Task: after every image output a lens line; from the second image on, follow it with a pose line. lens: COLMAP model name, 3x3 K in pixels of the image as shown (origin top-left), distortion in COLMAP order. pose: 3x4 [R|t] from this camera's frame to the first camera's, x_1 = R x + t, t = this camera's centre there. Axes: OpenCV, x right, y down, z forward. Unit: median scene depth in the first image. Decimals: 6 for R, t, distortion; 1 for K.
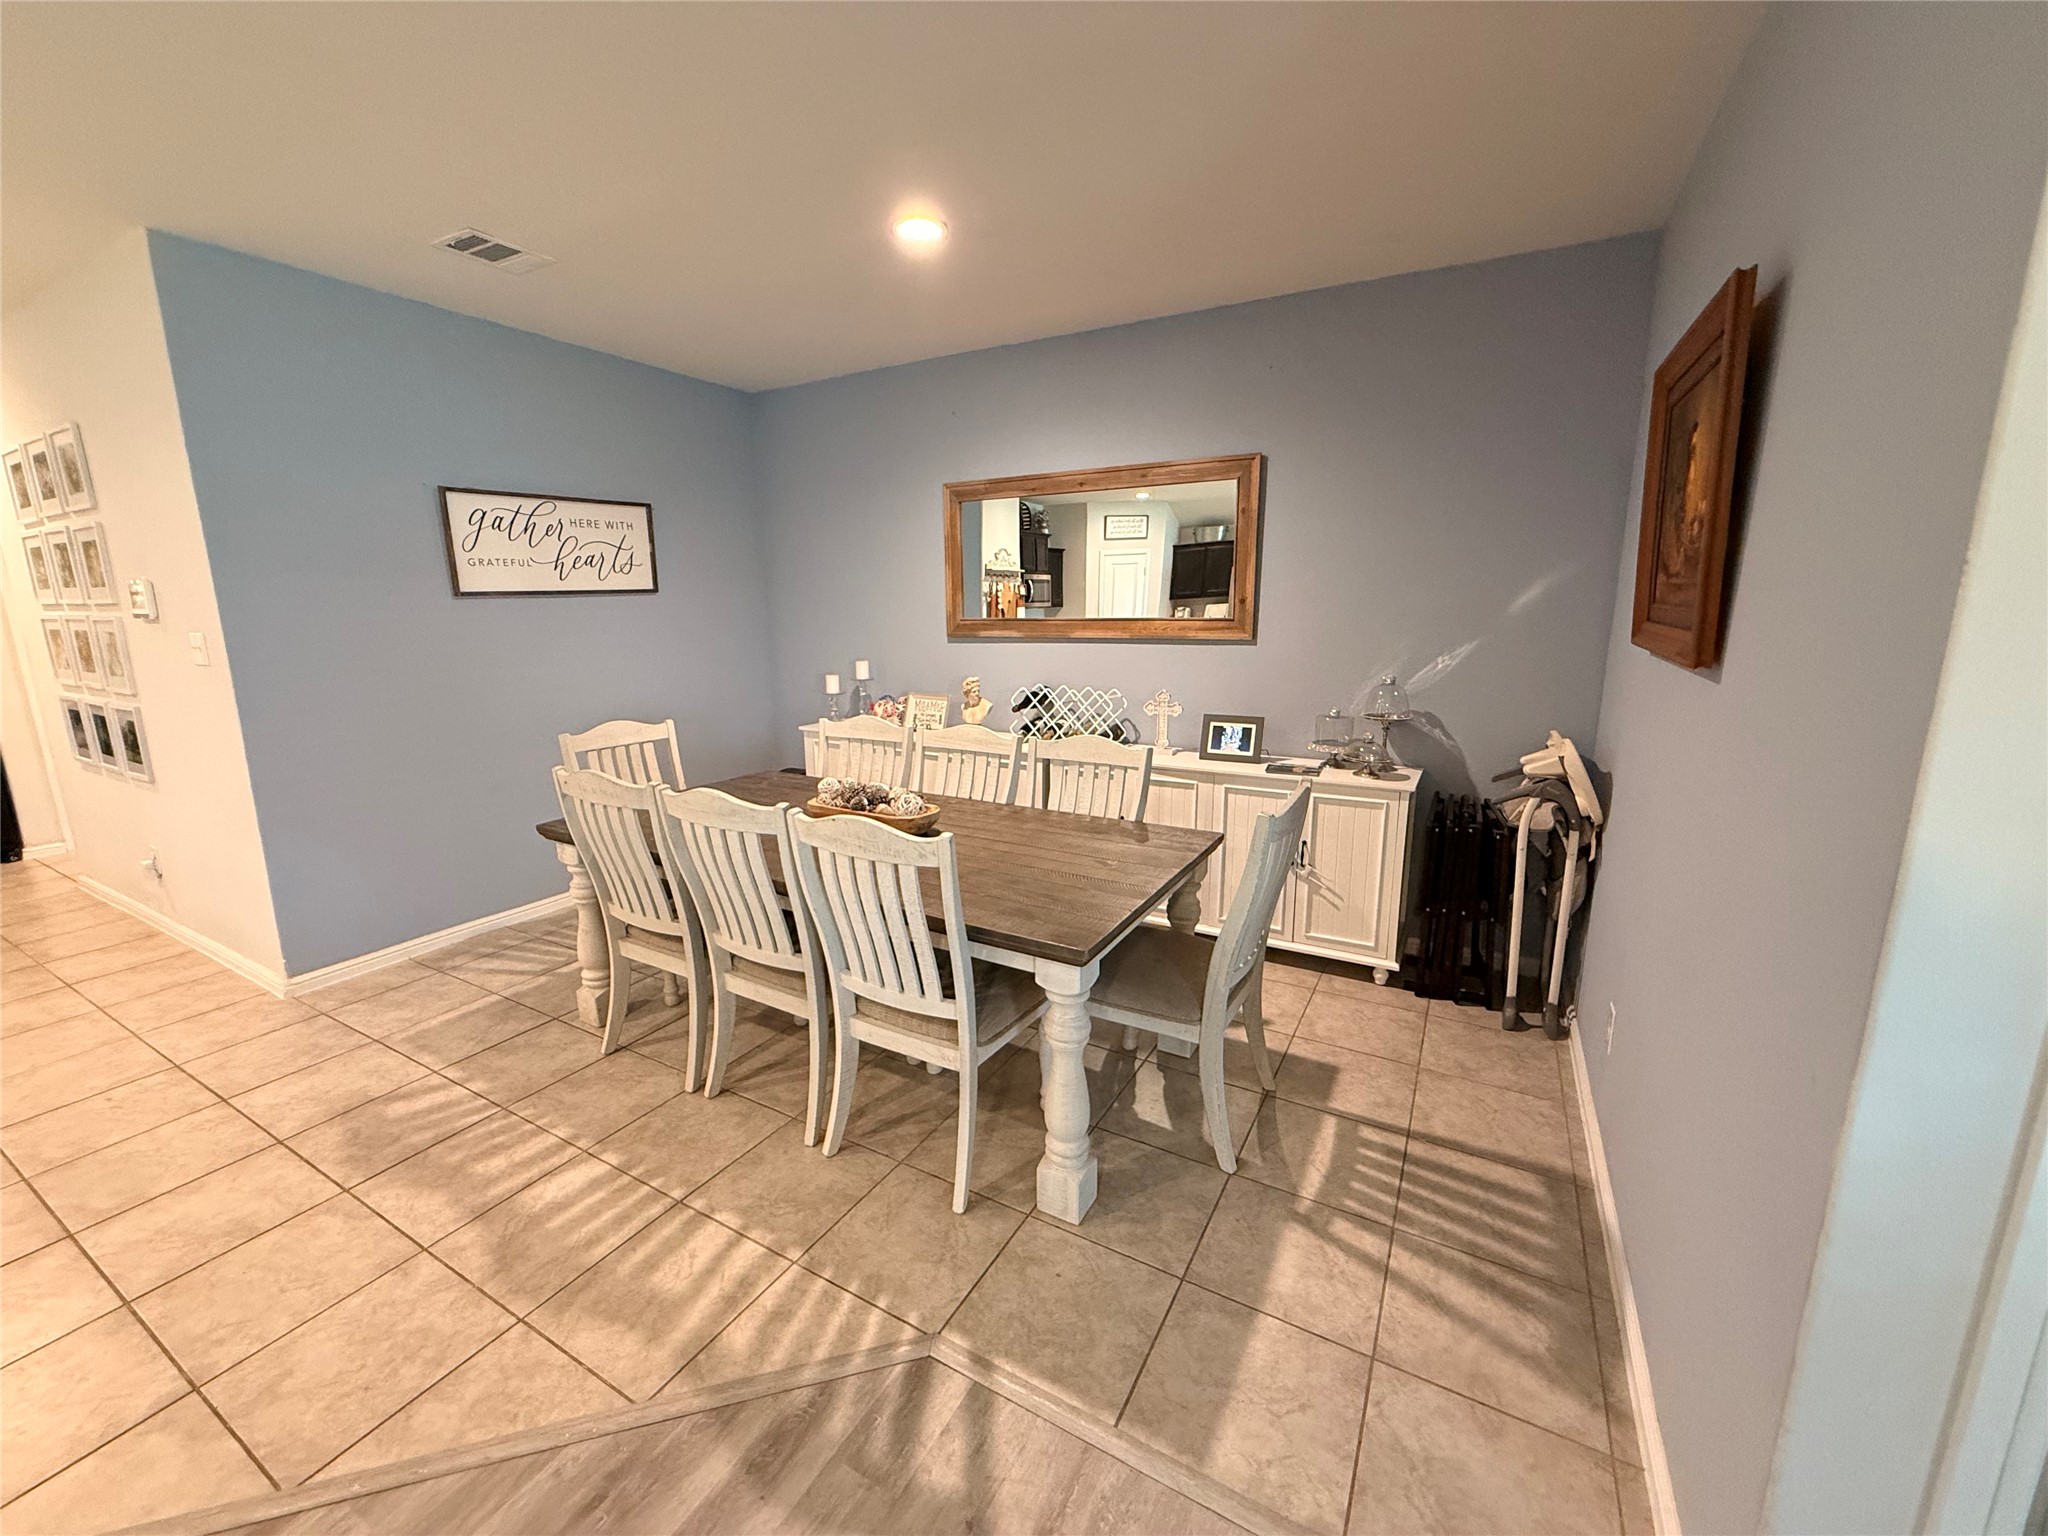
lens RADIAL K [[819.0, 0, 1028.0], [0, 819.0, 760.0], [0, 0, 1]] dist [0.000317, 0.000479]
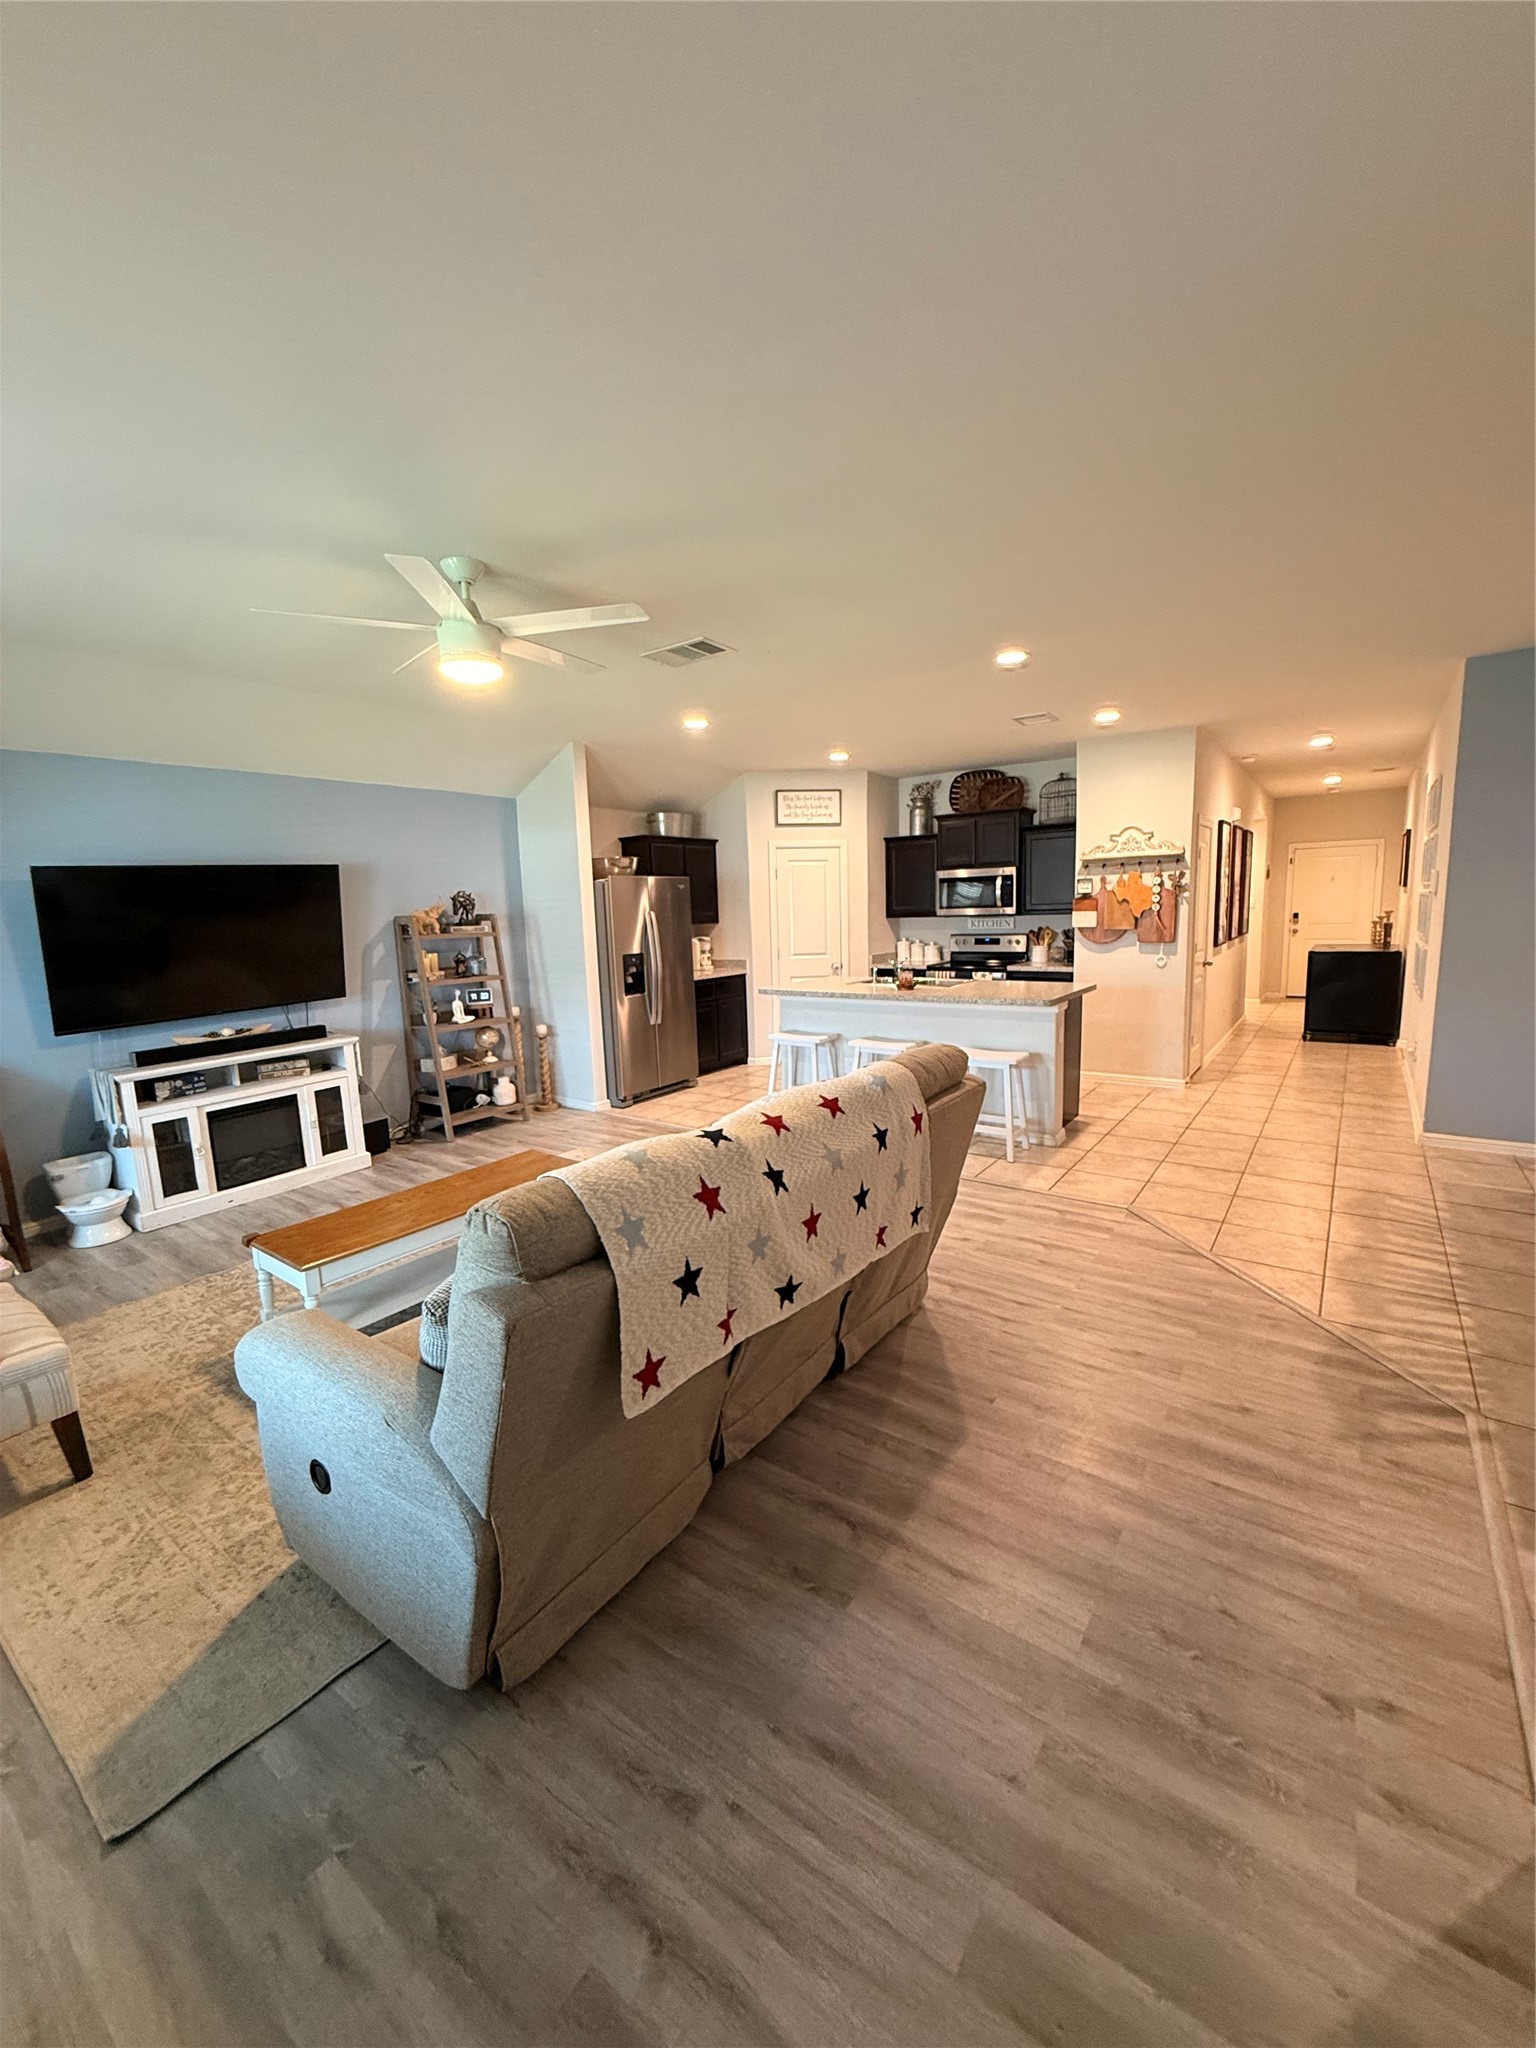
lens RADIAL K [[819.0, 0, 769.3], [0, 819.0, 1019.6], [0, 0, 1]] dist [0.000317, 0.000479]
pose [[-0.106141, 0.147619, -0.983332, 1.094715], [-0.163156, 0.972930, 0.163669, 0.027700], [0.980874, 0.177808, -0.079183, -0.151218]]
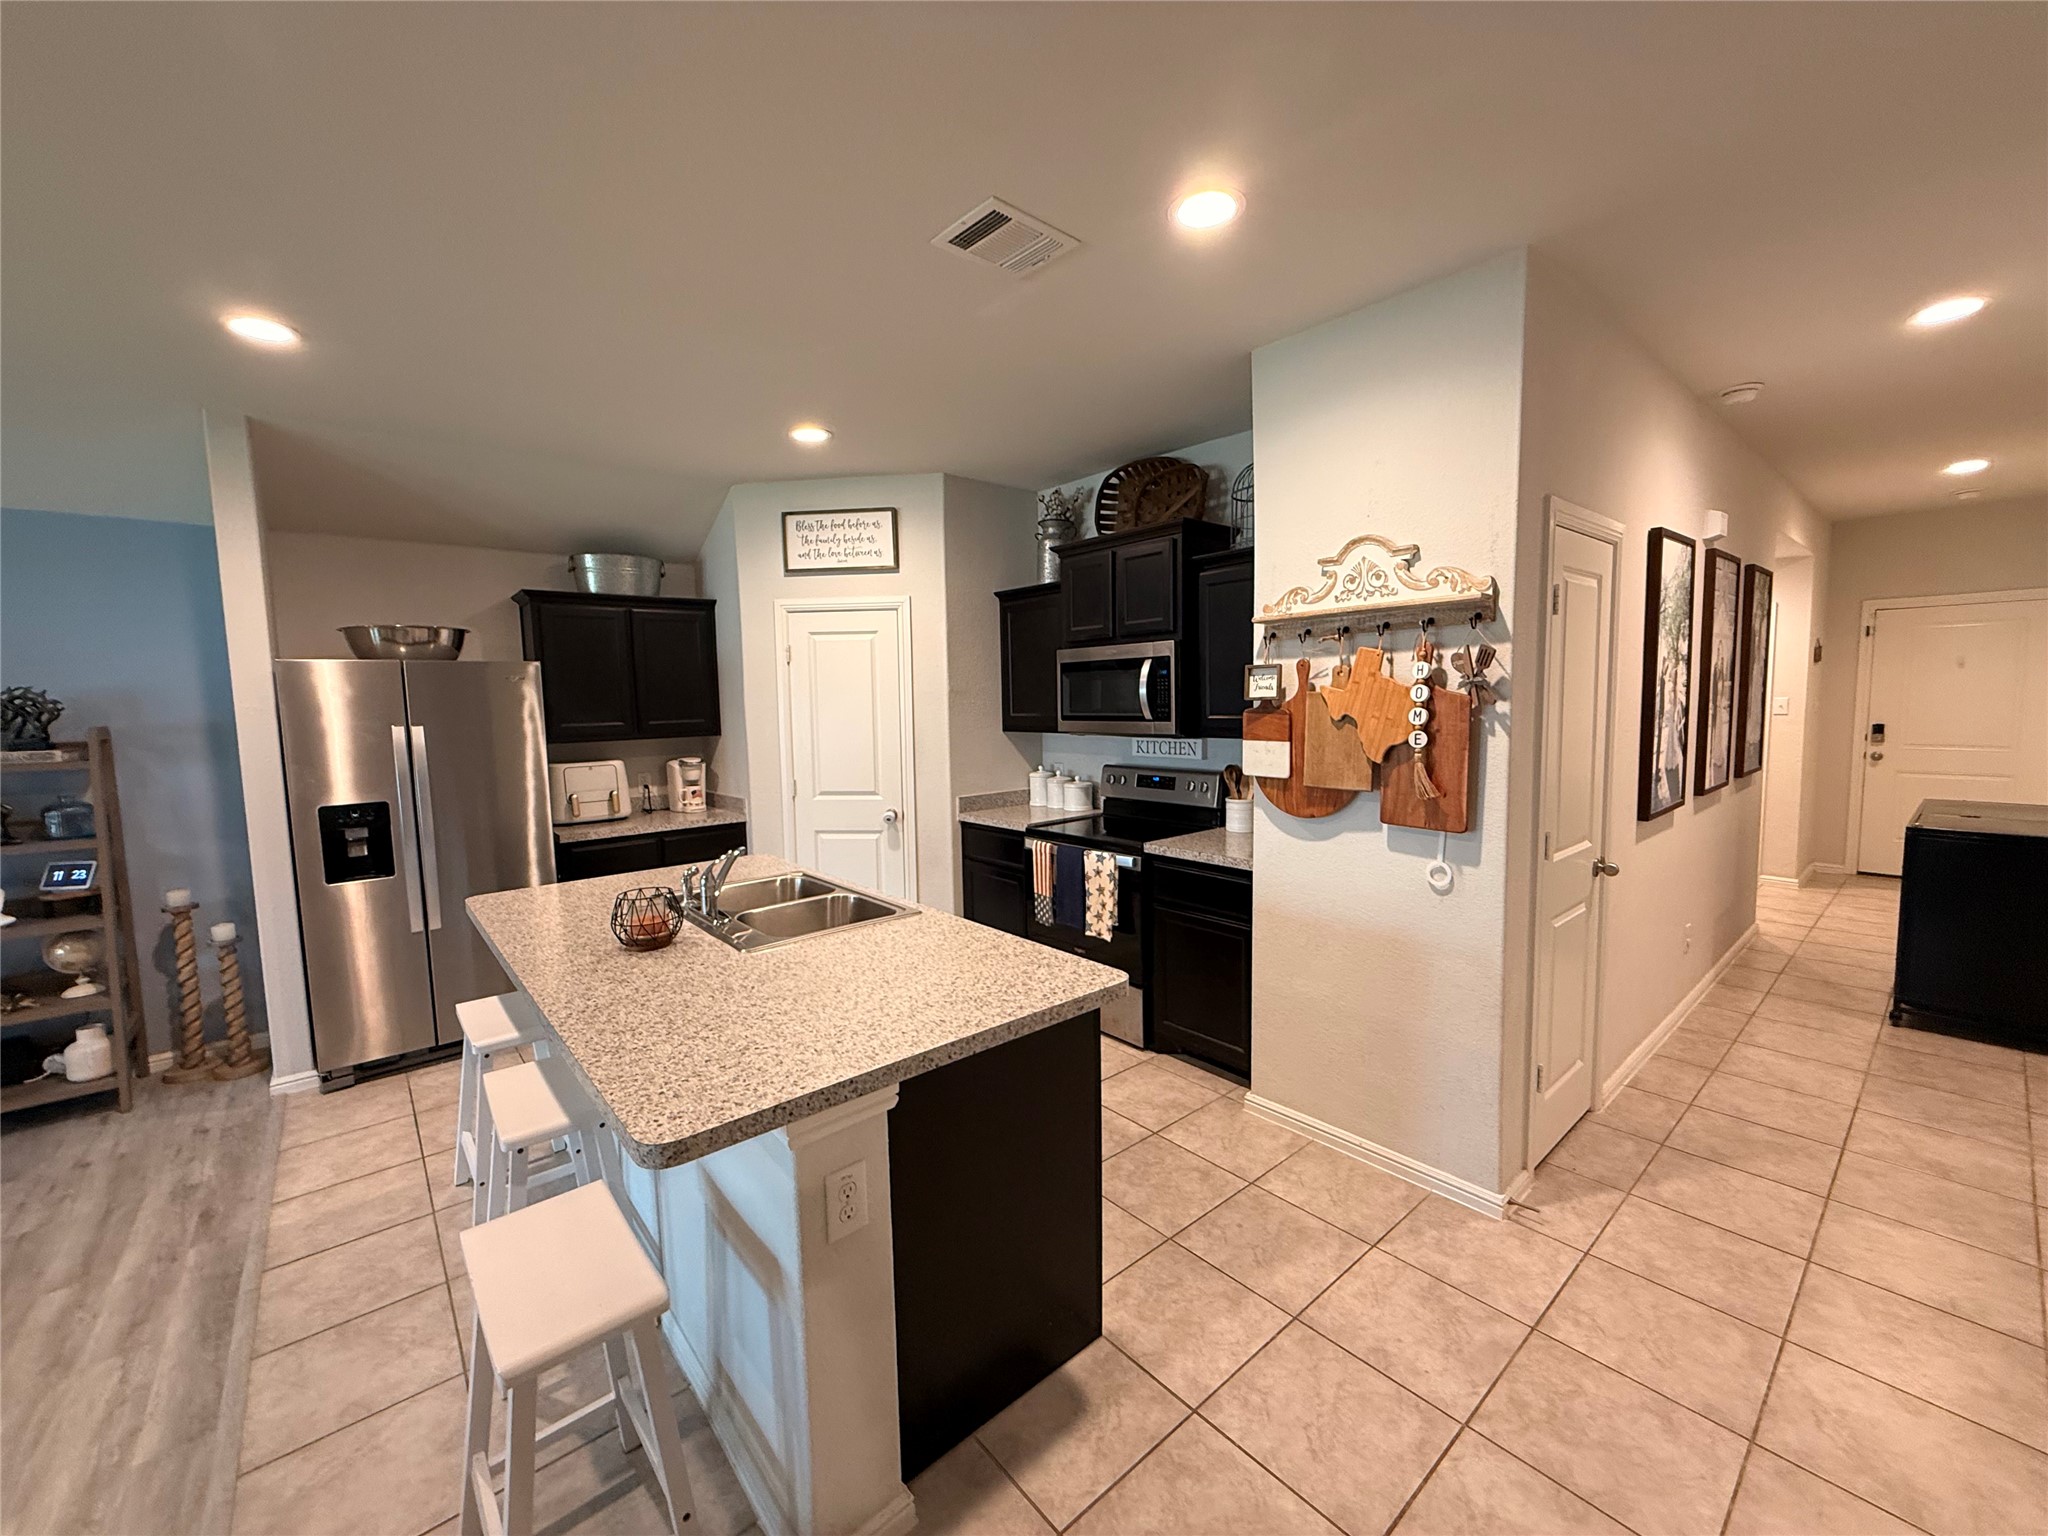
lens RADIAL K [[819.0, 0, 1023.2], [0, 819.0, 767.4], [0, 0, 1]] dist [0.000317, 0.000479]
pose [[-0.341809, 0.099446, -0.934493, -0.908686], [-0.159135, 0.973900, 0.161846, -0.184029], [0.926198, 0.204031, -0.317062, 0.839993]]
